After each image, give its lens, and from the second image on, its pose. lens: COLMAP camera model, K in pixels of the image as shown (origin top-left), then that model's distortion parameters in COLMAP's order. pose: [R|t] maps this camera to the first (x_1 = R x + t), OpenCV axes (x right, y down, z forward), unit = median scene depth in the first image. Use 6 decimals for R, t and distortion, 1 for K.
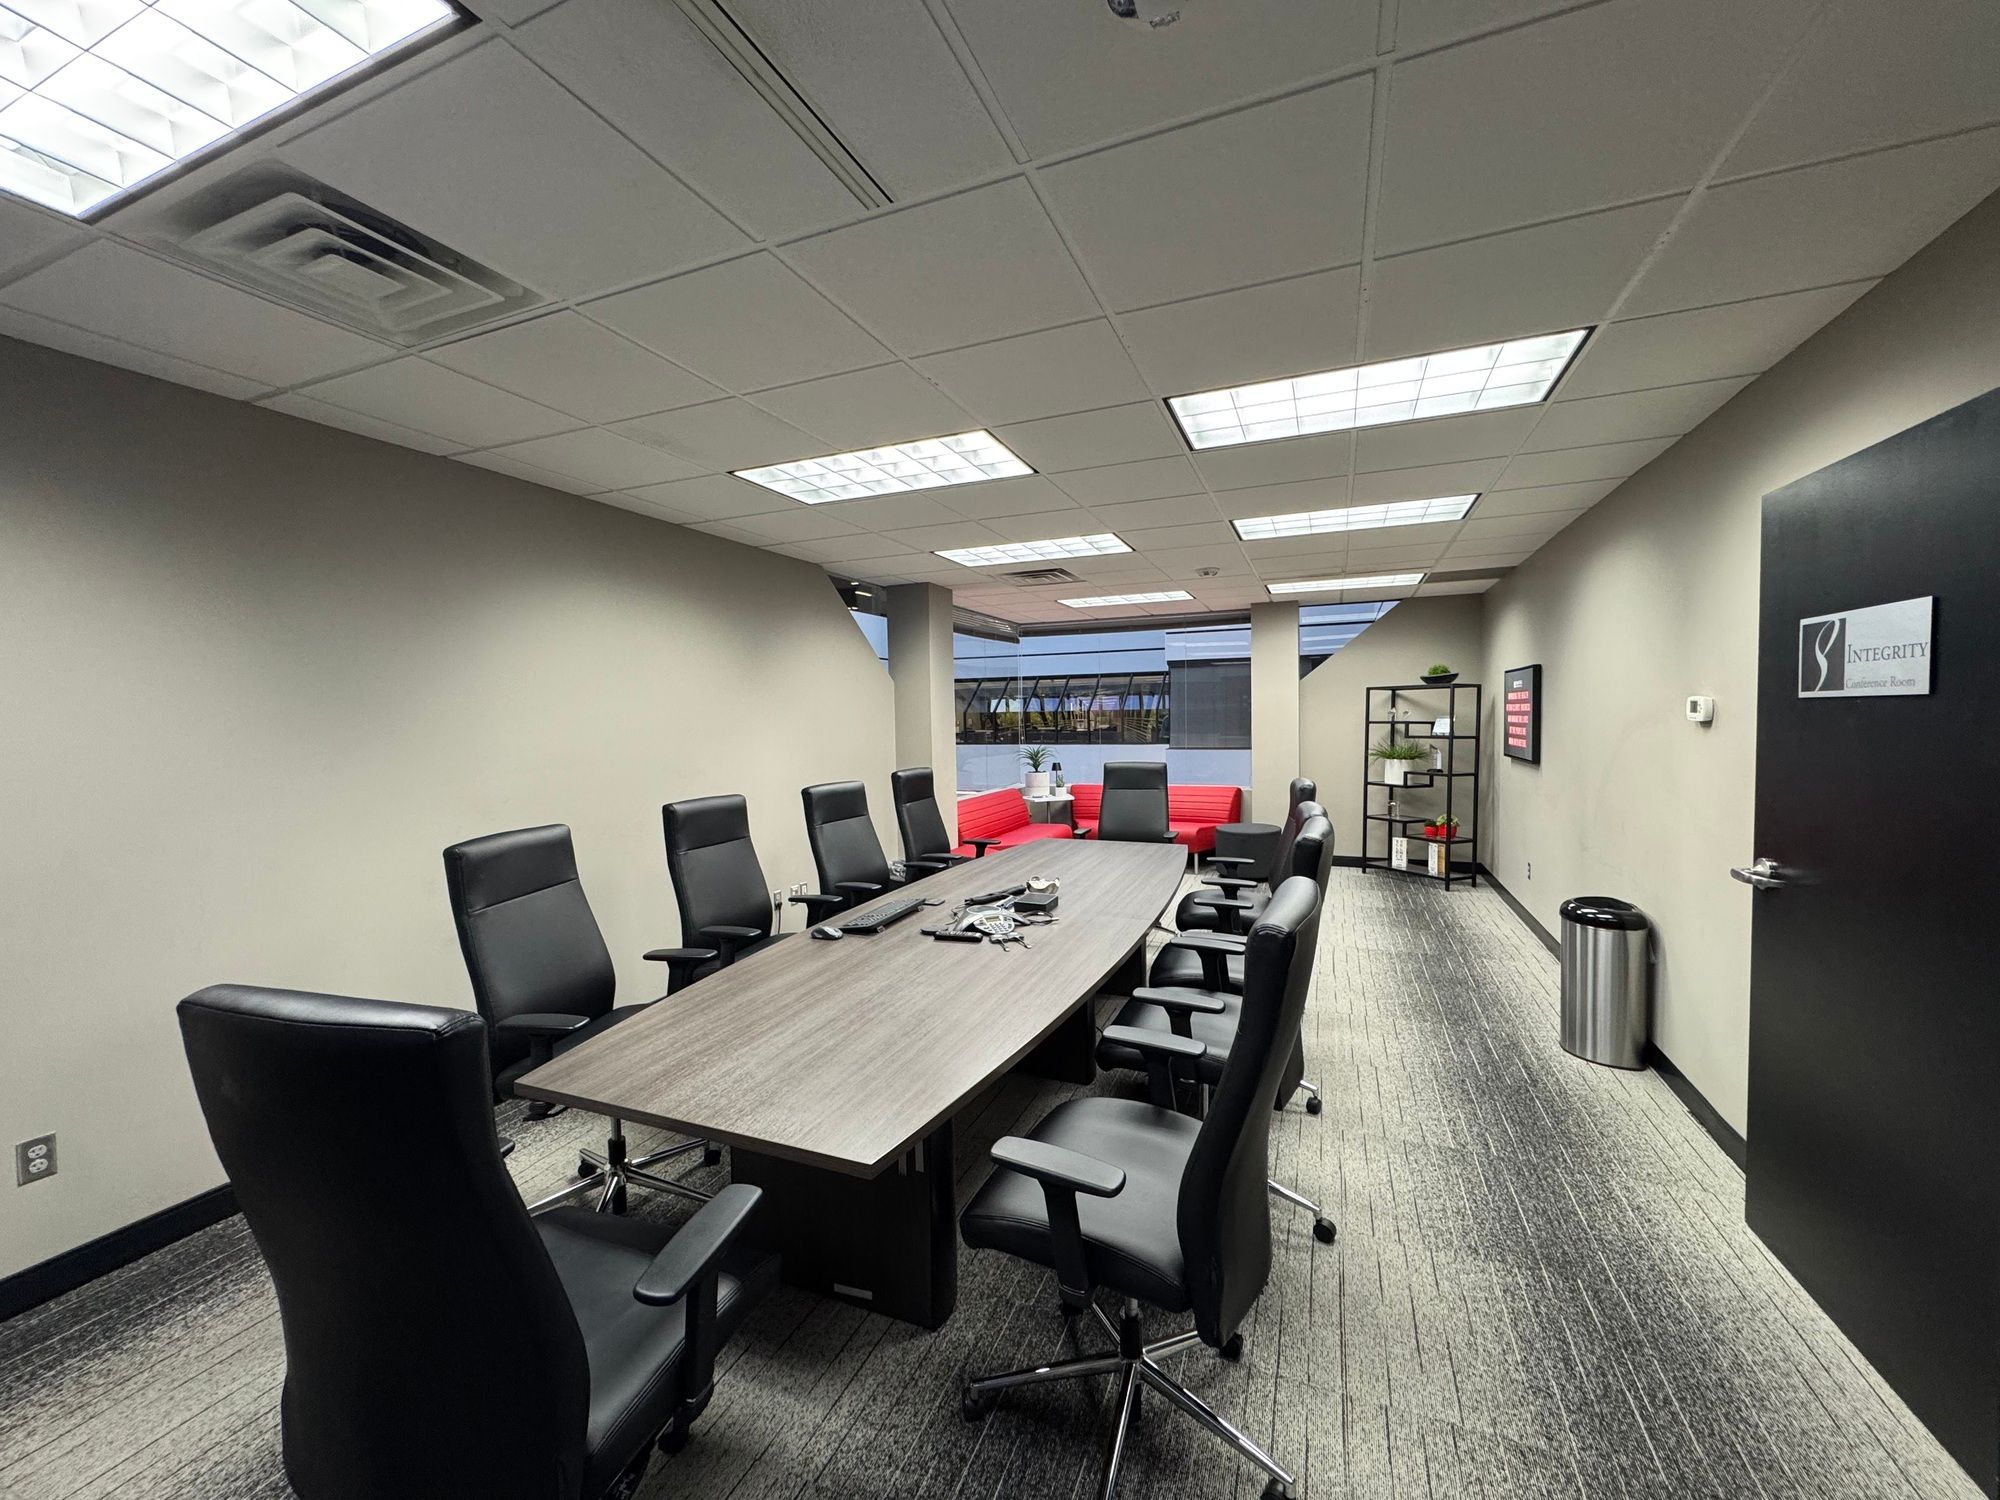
lens RADIAL K [[799.3, 0, 999.7], [0, 799.3, 748.3], [0, 0, 1]] dist [0.000457, -0.000629]
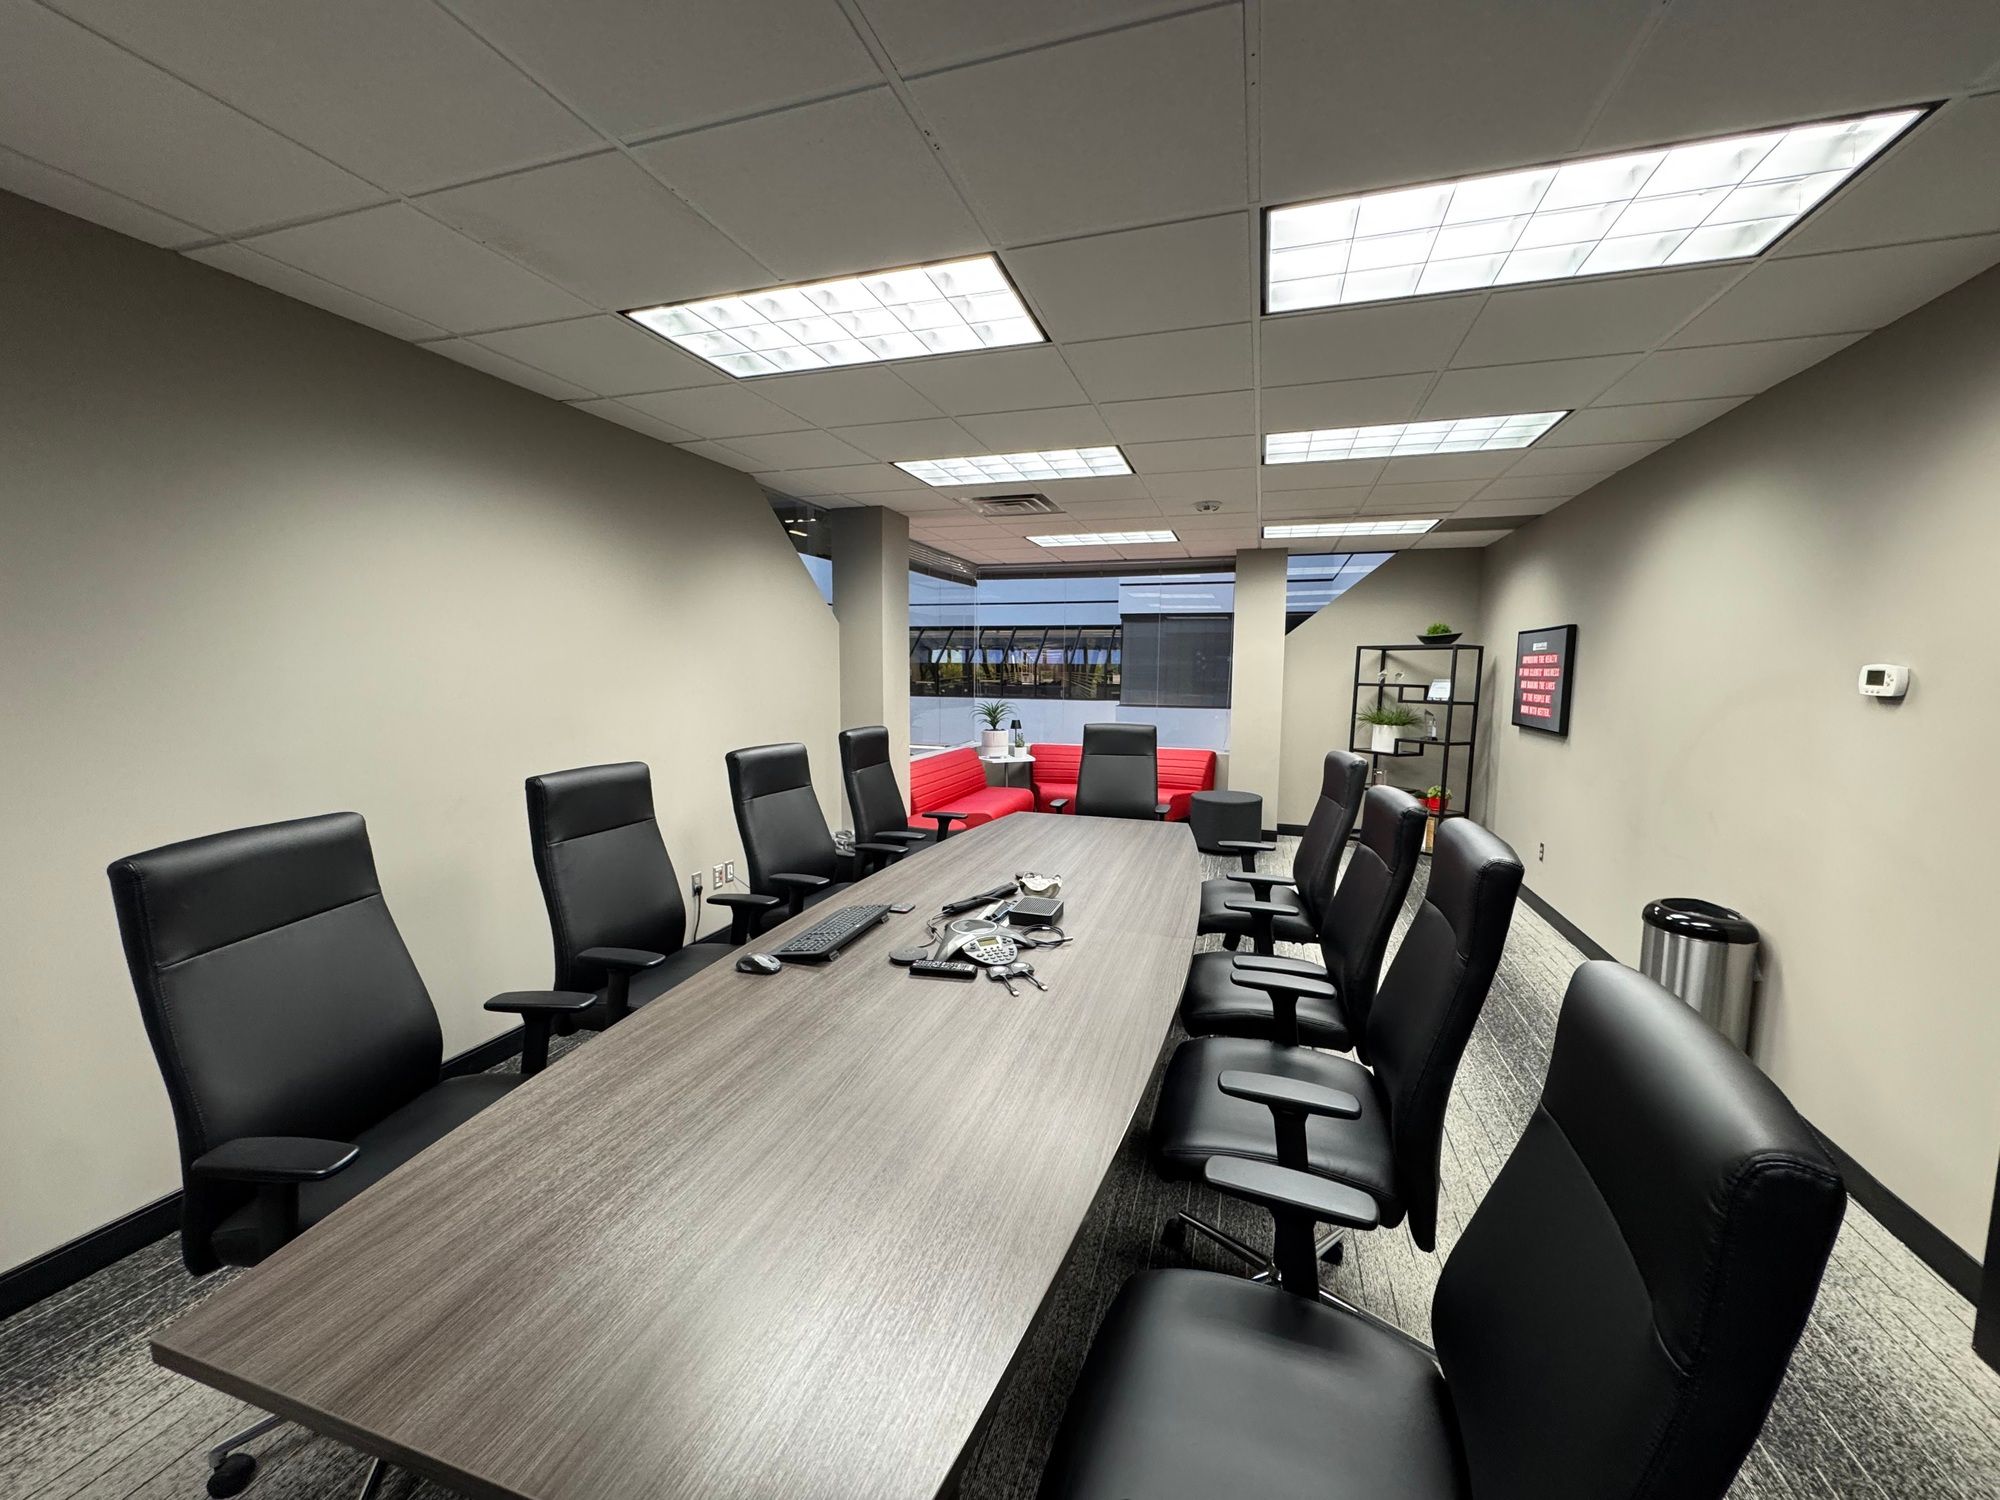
lens RADIAL K [[799.3, 0, 1000.9], [0, 799.3, 754.6], [0, 0, 1]] dist [0.000457, -0.000629]
pose [[0.996427, 0.017490, 0.082631, -0.050374], [-0.023048, 0.997501, 0.066787, -0.007418], [-0.081256, -0.068453, 0.994340, 0.228777]]
